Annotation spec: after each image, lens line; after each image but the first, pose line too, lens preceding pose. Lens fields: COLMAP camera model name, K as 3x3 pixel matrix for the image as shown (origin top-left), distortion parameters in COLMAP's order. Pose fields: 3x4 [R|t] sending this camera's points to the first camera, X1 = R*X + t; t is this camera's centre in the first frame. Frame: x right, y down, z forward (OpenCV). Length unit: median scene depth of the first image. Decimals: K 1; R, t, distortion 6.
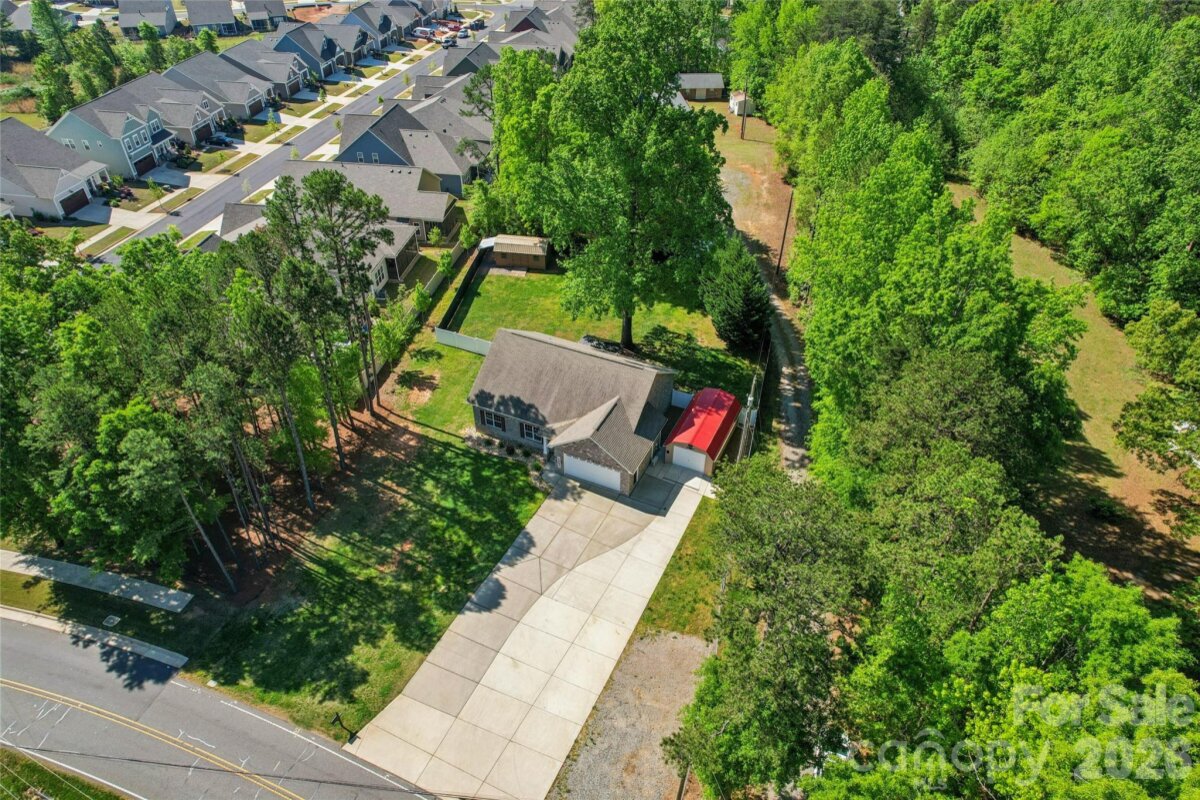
lens RADIAL K [[796.2, 0, 607.8], [0, 796.2, 399.3], [0, 0, 1]] dist [-0.025256, 0.000922]
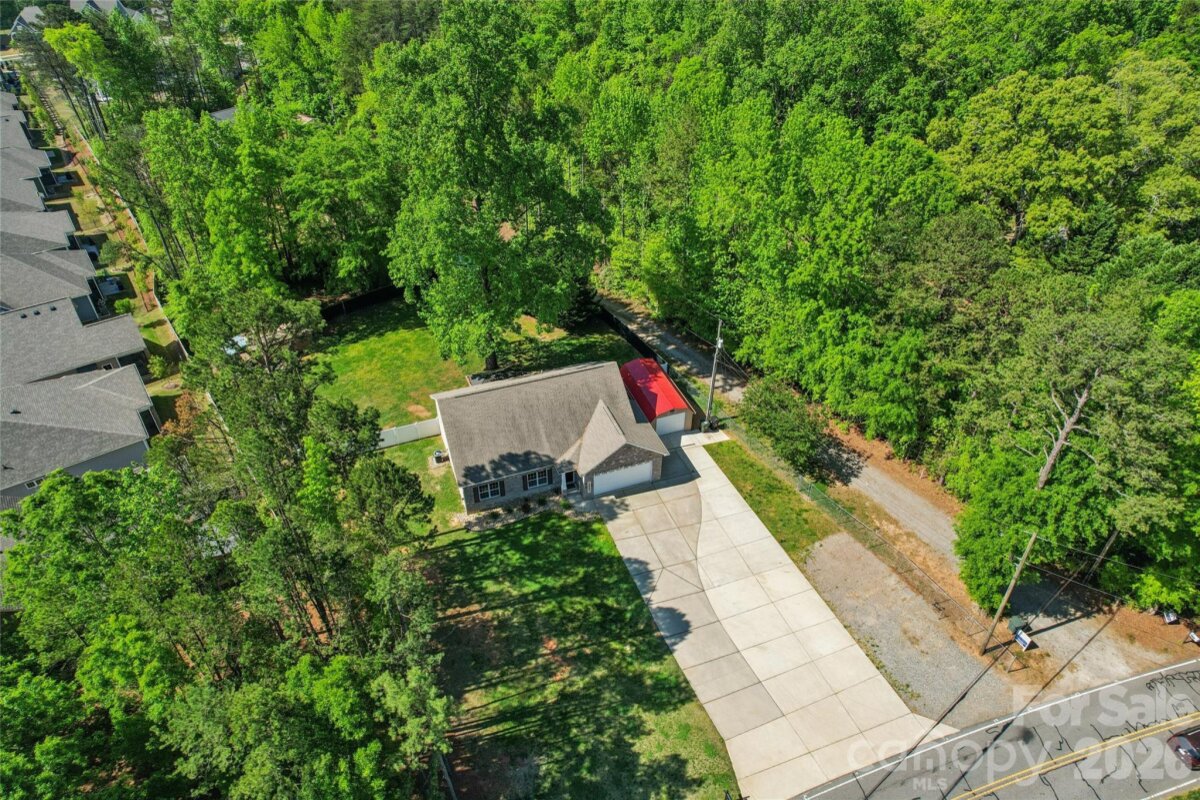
lens RADIAL K [[796.2, 0, 607.5], [0, 796.2, 400.7], [0, 0, 1]] dist [-0.025256, 0.000922]
pose [[0.689402, -0.437828, 0.577088, -0.593466], [0.435521, 0.887122, 0.152764, -0.161908], [-0.578832, 0.146018, 0.802267, 0.208571]]
